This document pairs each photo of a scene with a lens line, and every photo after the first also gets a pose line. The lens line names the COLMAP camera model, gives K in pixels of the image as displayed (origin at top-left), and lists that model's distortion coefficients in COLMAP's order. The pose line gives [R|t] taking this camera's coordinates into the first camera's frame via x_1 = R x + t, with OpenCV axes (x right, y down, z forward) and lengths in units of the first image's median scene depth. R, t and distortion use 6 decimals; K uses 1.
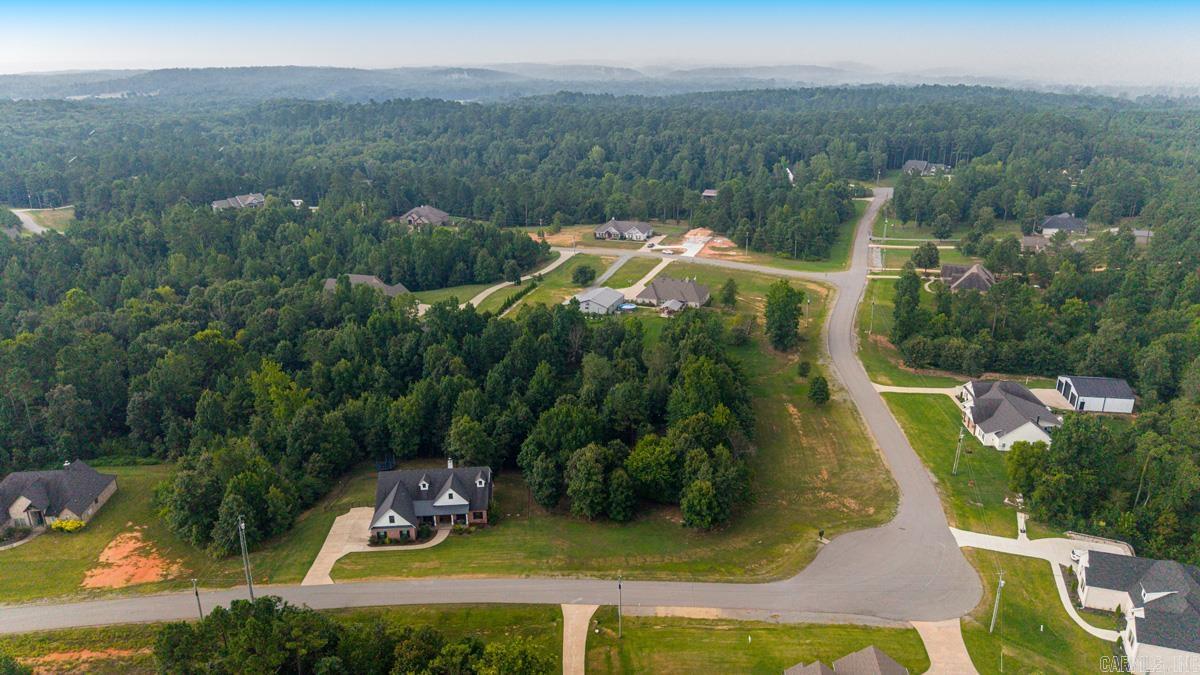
lens RADIAL K [[805.3, 0, 587.8], [0, 805.3, 333.0], [0, 0, 1]] dist [0.034529, -0.041975]
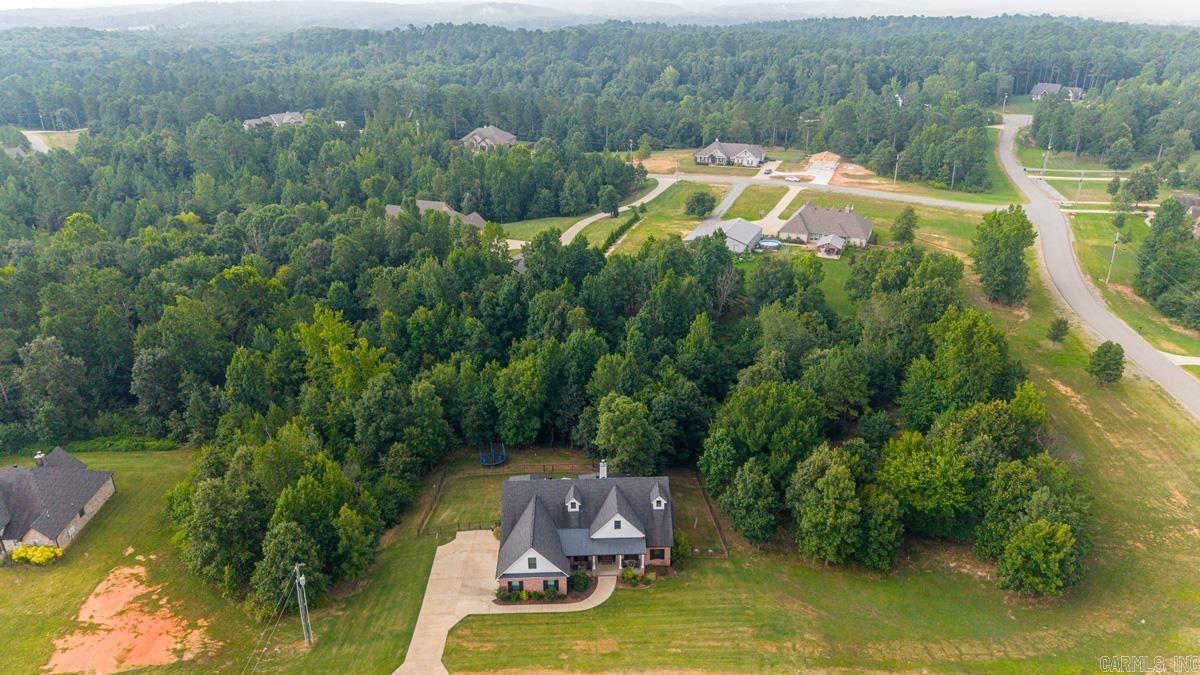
lens RADIAL K [[805.3, 0, 597.5], [0, 805.3, 331.7], [0, 0, 1]] dist [0.034529, -0.041975]
pose [[0.999595, 0.015964, -0.023574, -0.125245], [-0.014394, 0.997761, 0.065318, 0.004707], [0.024564, -0.064952, 0.997586, 0.265905]]
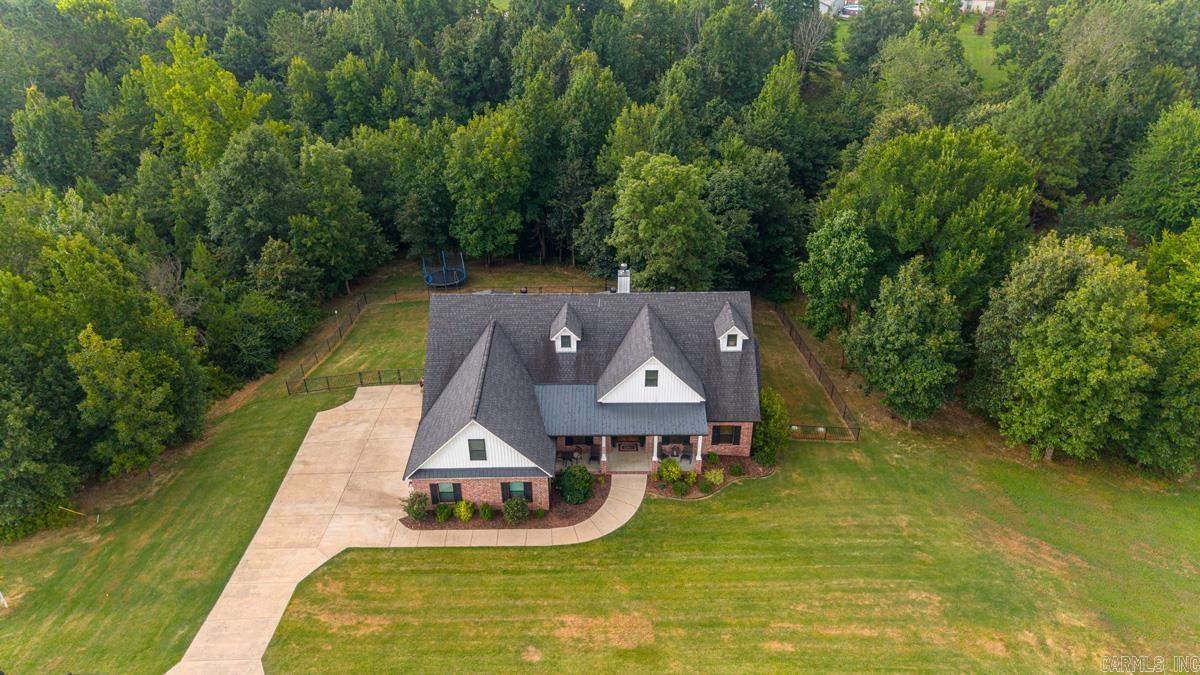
lens RADIAL K [[805.3, 0, 601.9], [0, 805.3, 341.7], [0, 0, 1]] dist [0.034529, -0.041975]
pose [[0.998763, 0.036922, -0.033312, -0.129978], [-0.027929, 0.970729, 0.238548, 0.080289], [0.041145, -0.237323, 0.970559, 0.497689]]
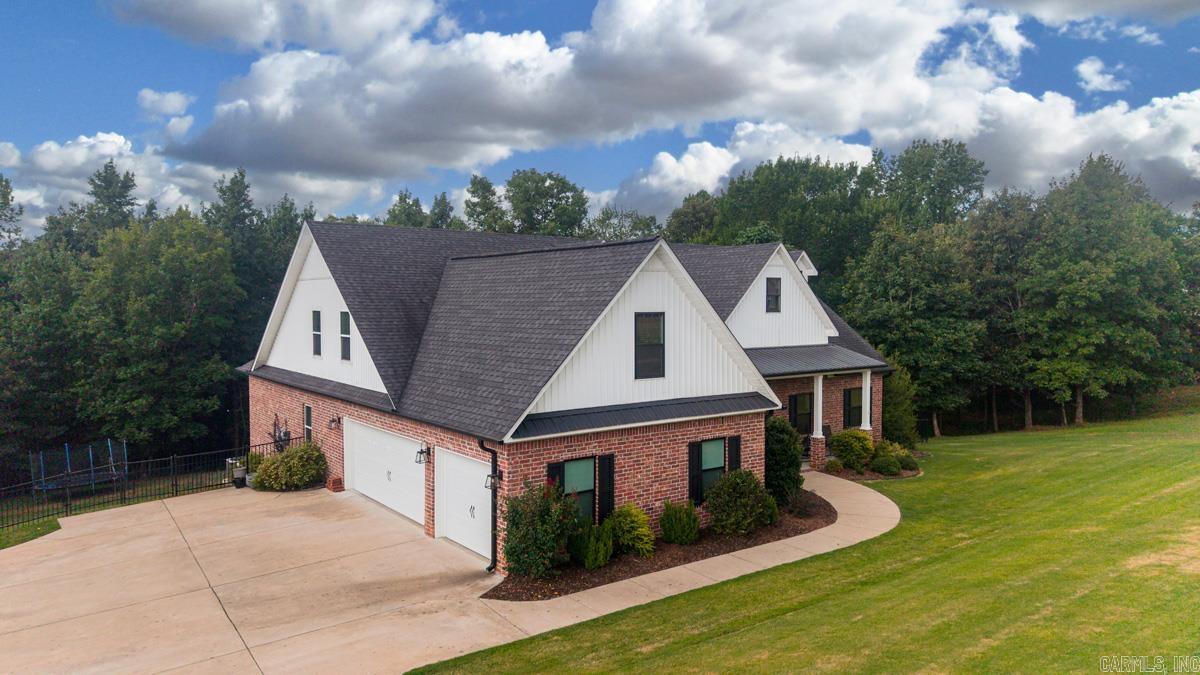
lens RADIAL K [[805.3, 0, 605.5], [0, 805.3, 333.9], [0, 0, 1]] dist [0.034529, -0.041975]
pose [[0.828344, -0.006355, 0.560183, -0.224066], [0.167370, 0.957075, -0.236633, 0.180415], [-0.534634, 0.289771, 0.793851, 0.631046]]
